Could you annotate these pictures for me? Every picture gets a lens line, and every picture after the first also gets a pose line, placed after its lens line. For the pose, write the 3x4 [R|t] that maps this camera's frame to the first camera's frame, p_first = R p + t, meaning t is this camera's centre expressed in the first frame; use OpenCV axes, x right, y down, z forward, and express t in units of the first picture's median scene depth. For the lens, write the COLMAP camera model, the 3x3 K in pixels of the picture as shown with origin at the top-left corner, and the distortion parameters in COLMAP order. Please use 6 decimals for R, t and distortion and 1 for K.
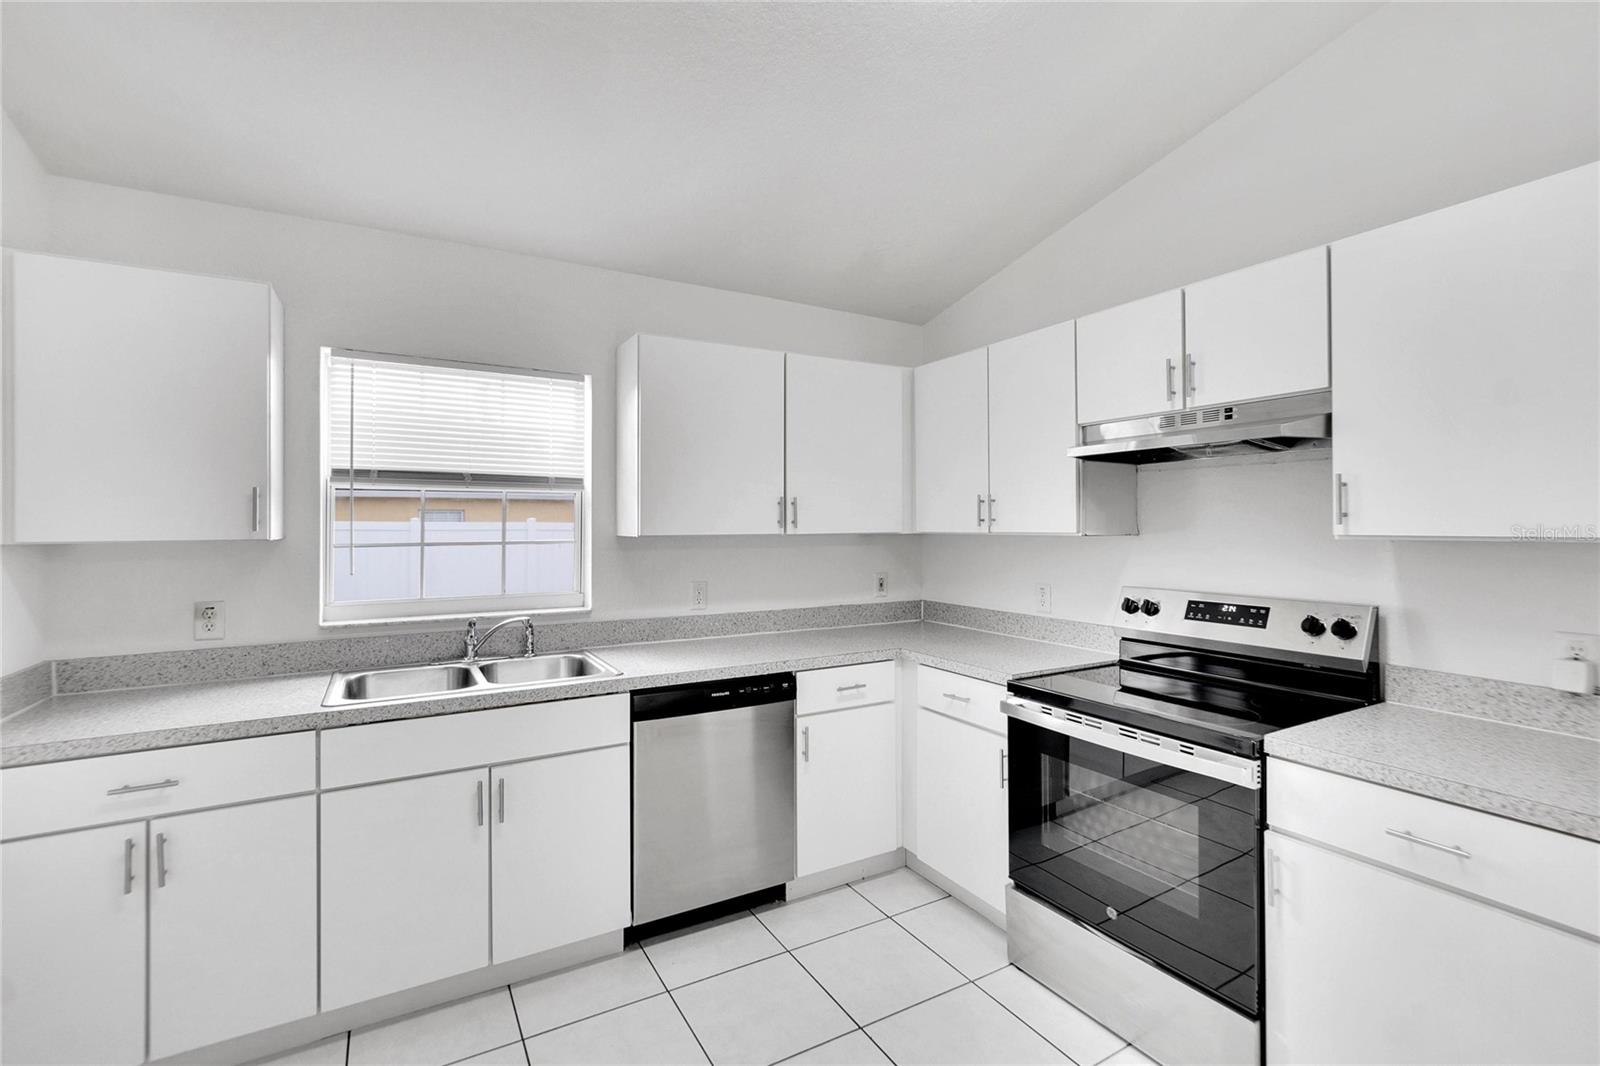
lens RADIAL K [[712.2, 0, 796.1], [0, 712.2, 519.1], [0, 0, 1]] dist [-0.002318, -0.000138]
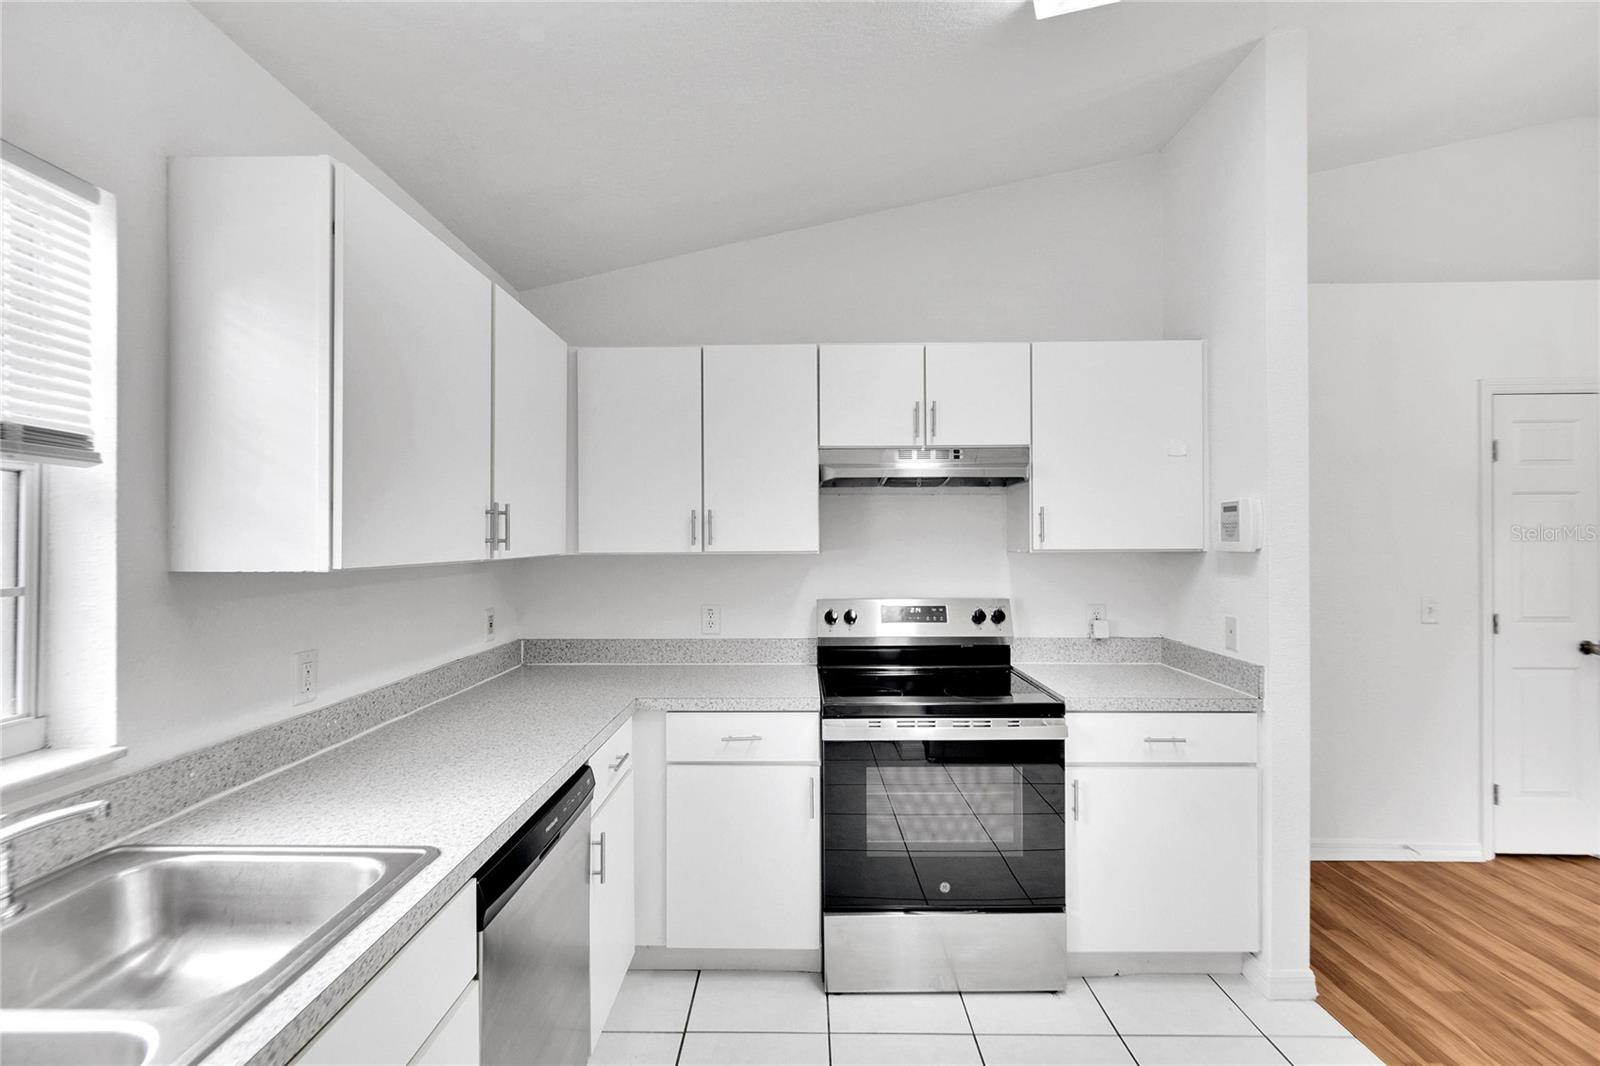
lens RADIAL K [[707.5, 0, 793.2], [0, 707.5, 538.4], [0, 0, 1]] dist [-0.001996, 0.000007]
pose [[0.509792, 0.001443, 0.860297, -0.539516], [-0.002853, 0.999996, 0.000014, 0.001448], [-0.860293, -0.002462, 0.509794, 0.534214]]
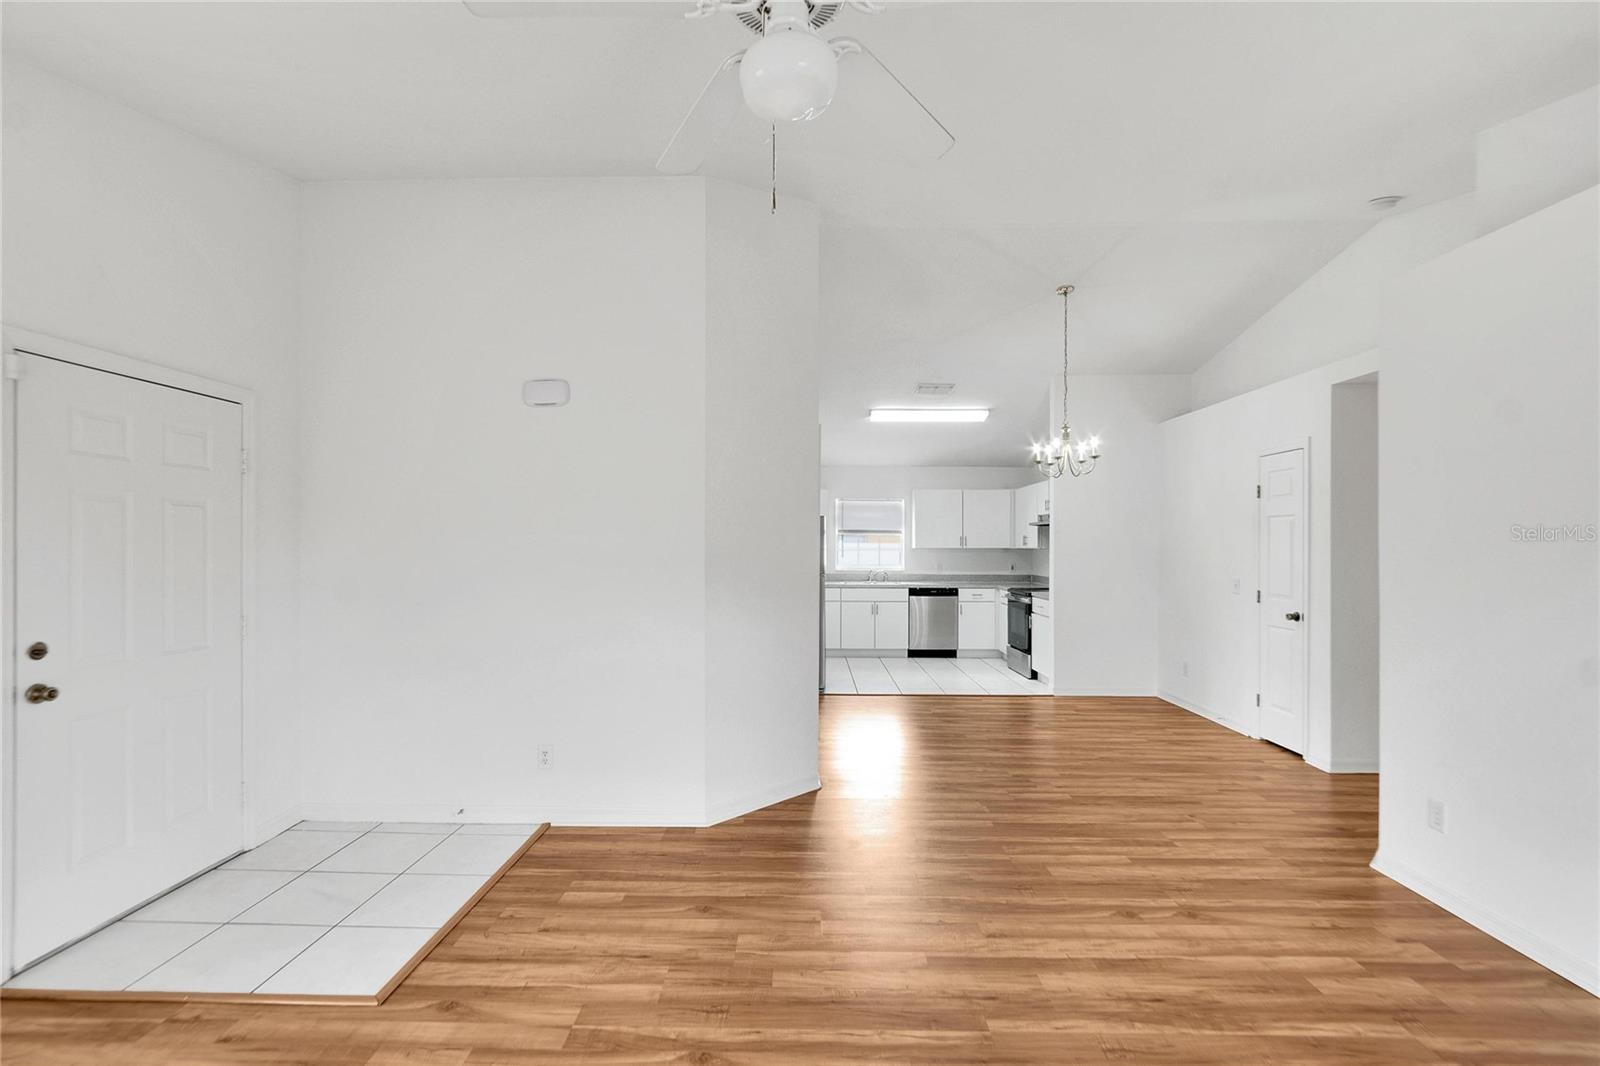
lens RADIAL K [[710.7, 0, 792.4], [0, 710.7, 538.9], [0, 0, 1]] dist [-0.004997, -0.000479]
pose [[0.858546, -0.000340, -0.512737, 1.172829], [-0.001200, 0.999996, -0.002673, -0.011782], [0.512736, 0.002910, 0.858541, -2.566648]]
